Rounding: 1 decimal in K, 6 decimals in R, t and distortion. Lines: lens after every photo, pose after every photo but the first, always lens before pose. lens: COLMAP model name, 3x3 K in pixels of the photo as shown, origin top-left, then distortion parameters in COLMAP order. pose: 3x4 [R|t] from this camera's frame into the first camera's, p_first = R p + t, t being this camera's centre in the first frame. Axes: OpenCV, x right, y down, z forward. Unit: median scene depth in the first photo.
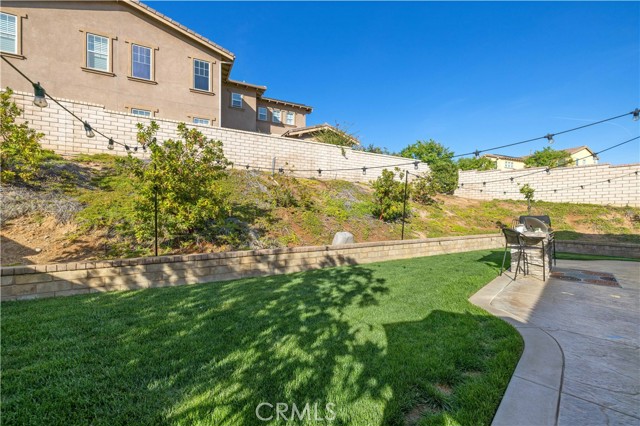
lens RADIAL K [[273.7, 0, 320.0], [0, 273.7, 213.0], [0, 0, 1]] dist [0.000880, 0.000104]
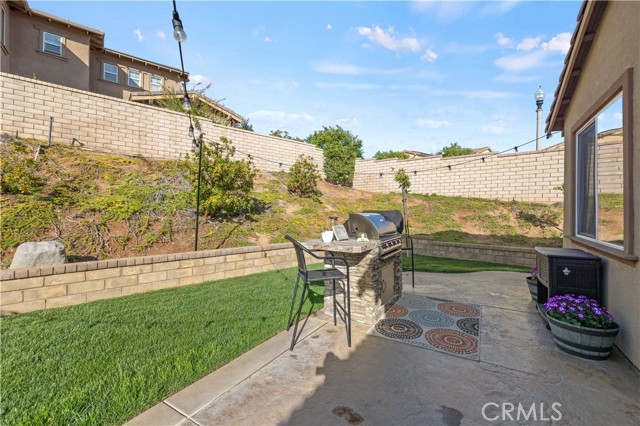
lens RADIAL K [[270.5, 0, 320.0], [0, 270.5, 213.0], [0, 0, 1]] dist [-0.000534, -0.000024]
pose [[0.979656, 0.001203, 0.200682, 0.345626], [-0.004827, 0.999834, 0.017567, 0.002310], [-0.200627, -0.018178, 0.979499, 0.282912]]
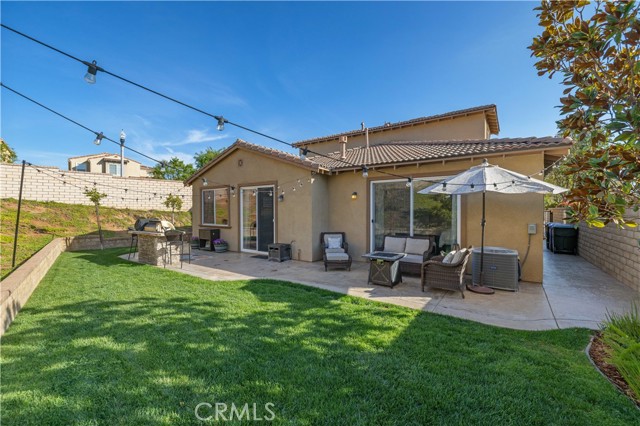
lens RADIAL K [[270.5, 0, 320.0], [0, 270.5, 213.0], [0, 0, 1]] dist [-0.000534, -0.000024]
pose [[-0.168058, -0.014880, 0.985665, -0.372383], [-0.002210, 0.999889, 0.014718, -0.025341], [-0.985775, 0.000295, -0.168072, 0.287271]]
